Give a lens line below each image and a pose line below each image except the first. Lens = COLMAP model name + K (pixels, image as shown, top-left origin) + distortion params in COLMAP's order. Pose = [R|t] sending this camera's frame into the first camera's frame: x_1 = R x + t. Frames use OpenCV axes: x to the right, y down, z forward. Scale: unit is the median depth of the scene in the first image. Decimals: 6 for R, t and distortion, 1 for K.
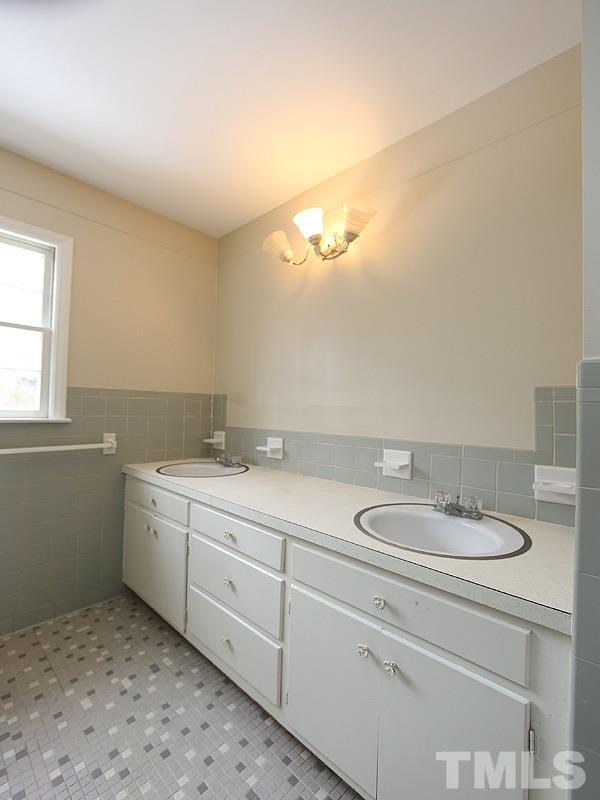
lens RADIAL K [[350.5, 0, 299.8], [0, 350.5, 405.7], [0, 0, 1]] dist [-0.010961, 0.000017]
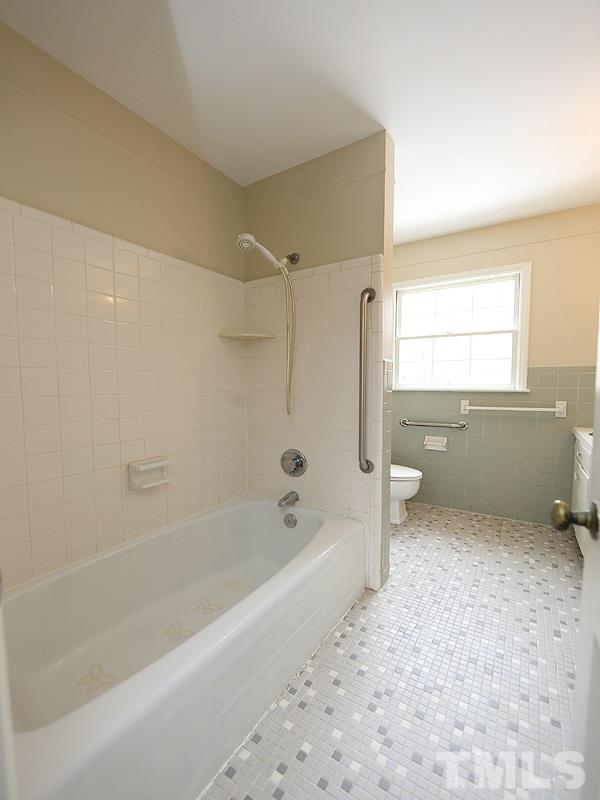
lens RADIAL K [[346.0, 0, 299.8], [0, 346.0, 403.7], [0, 0, 1]] dist [0.000199, 0.000010]
pose [[0.175532, 0.034748, -0.983860, 0.690272], [0.024214, 0.998922, 0.039600, 0.018705], [0.984176, -0.030774, 0.174501, -0.218341]]
